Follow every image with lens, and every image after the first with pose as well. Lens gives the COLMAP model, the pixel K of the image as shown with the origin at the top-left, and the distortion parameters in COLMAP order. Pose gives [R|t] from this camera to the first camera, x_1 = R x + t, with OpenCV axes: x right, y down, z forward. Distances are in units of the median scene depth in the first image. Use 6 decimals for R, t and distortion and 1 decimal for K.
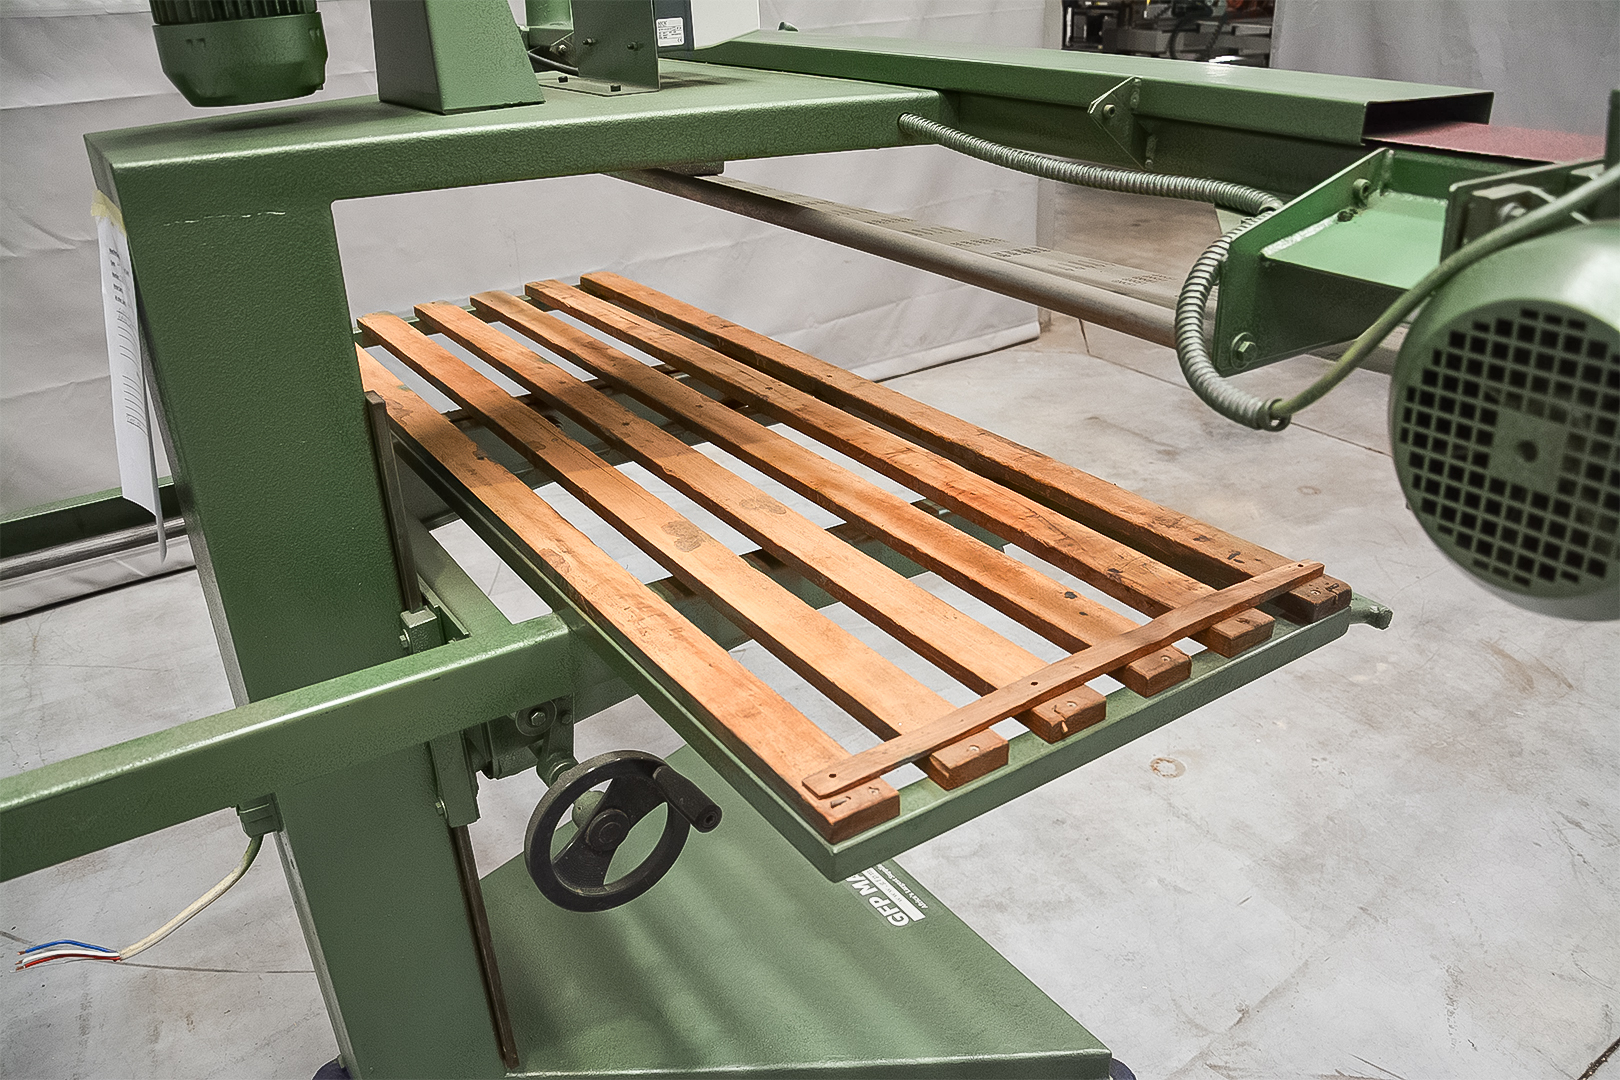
lens RADIAL K [[1263.9, 0, 820.7], [0, 1263.9, 541.6], [0, 0, 1]] dist [-0.156410, 0.118167]
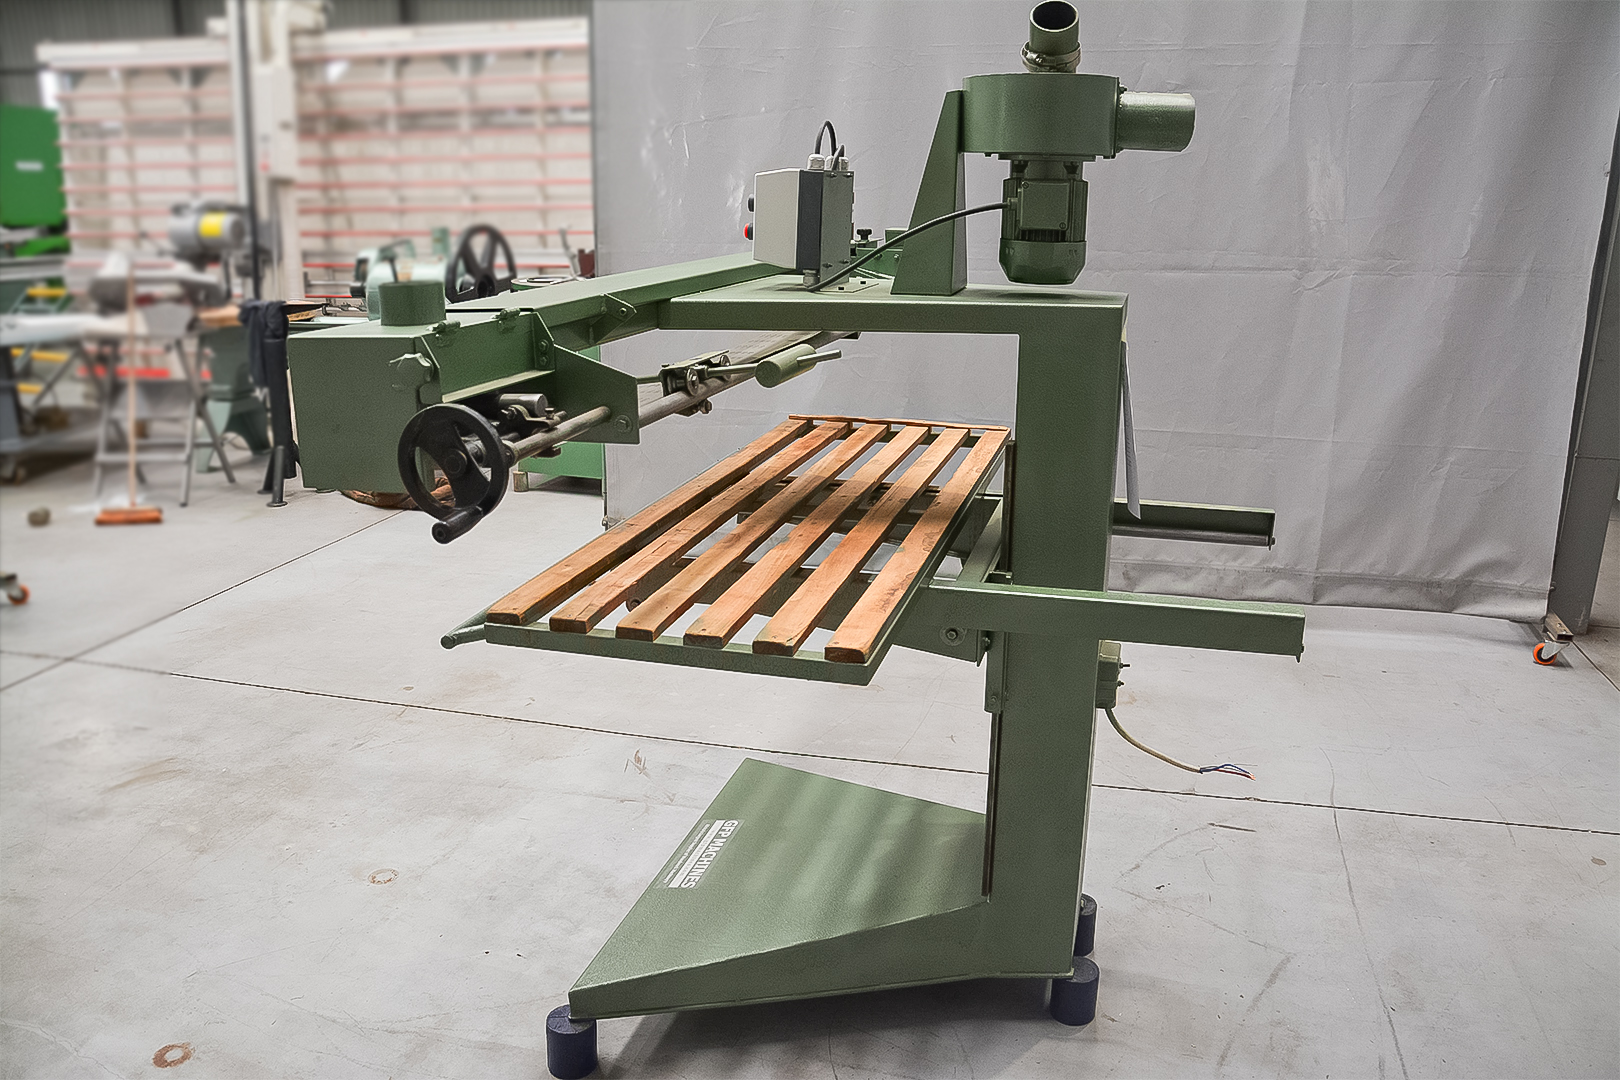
lens RADIAL K [[1263.9, 0, 820.7], [0, 1263.9, 541.6], [0, 0, 1]] dist [-0.156410, 0.118167]
pose [[-0.656341, -0.185406, 0.731329, -0.959162], [0.338851, 0.793629, 0.505306, -0.632161], [-0.674090, 0.579464, -0.458066, 1.306429]]
